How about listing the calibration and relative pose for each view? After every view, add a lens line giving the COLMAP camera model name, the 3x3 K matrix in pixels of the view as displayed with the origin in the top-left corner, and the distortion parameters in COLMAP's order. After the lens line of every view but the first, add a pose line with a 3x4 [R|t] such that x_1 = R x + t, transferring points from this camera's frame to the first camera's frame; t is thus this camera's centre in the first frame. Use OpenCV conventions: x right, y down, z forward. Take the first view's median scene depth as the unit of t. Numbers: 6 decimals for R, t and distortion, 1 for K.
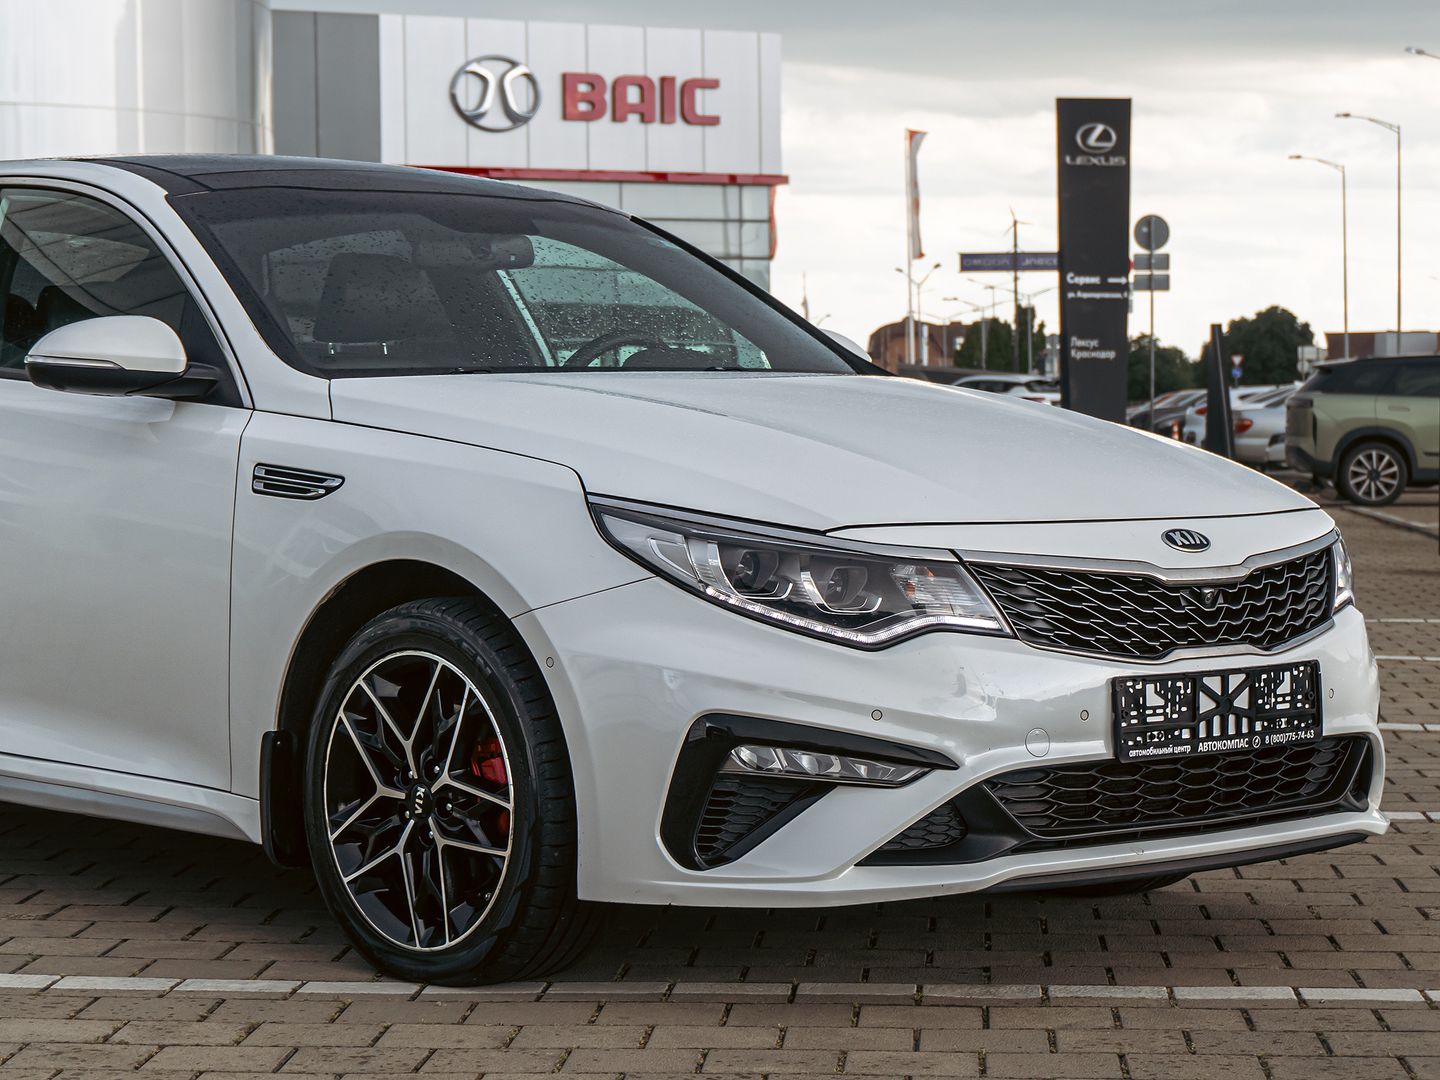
lens RADIAL K [[3698.8, 0, 720.0], [0, 3698.8, 540.0], [0, 0, 1]] dist [0.138566, -0.081455]
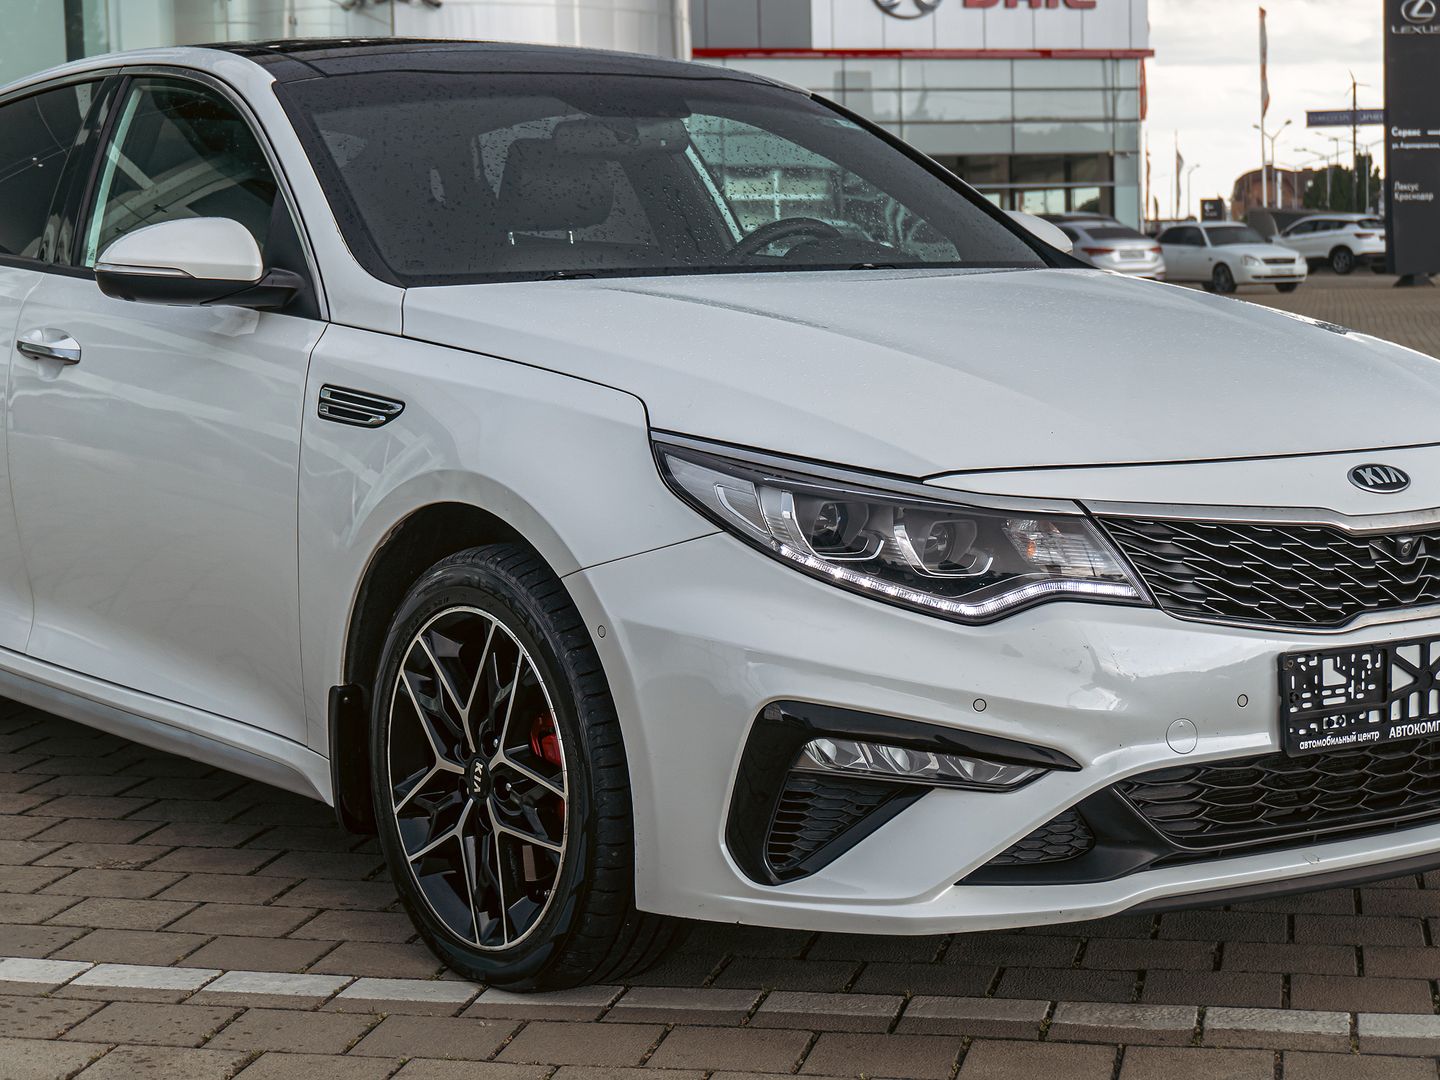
lens RADIAL K [[2931.5, 0, 697.4], [0, 2931.5, 545.4], [0, 0, 1]] dist [0.054621, 0.038825]
pose [[0.989985, 0.000915, -0.141171, 0.068396], [0.008501, 0.997778, 0.066079, -0.029821], [0.140917, -0.066617, 0.987778, 0.333146]]
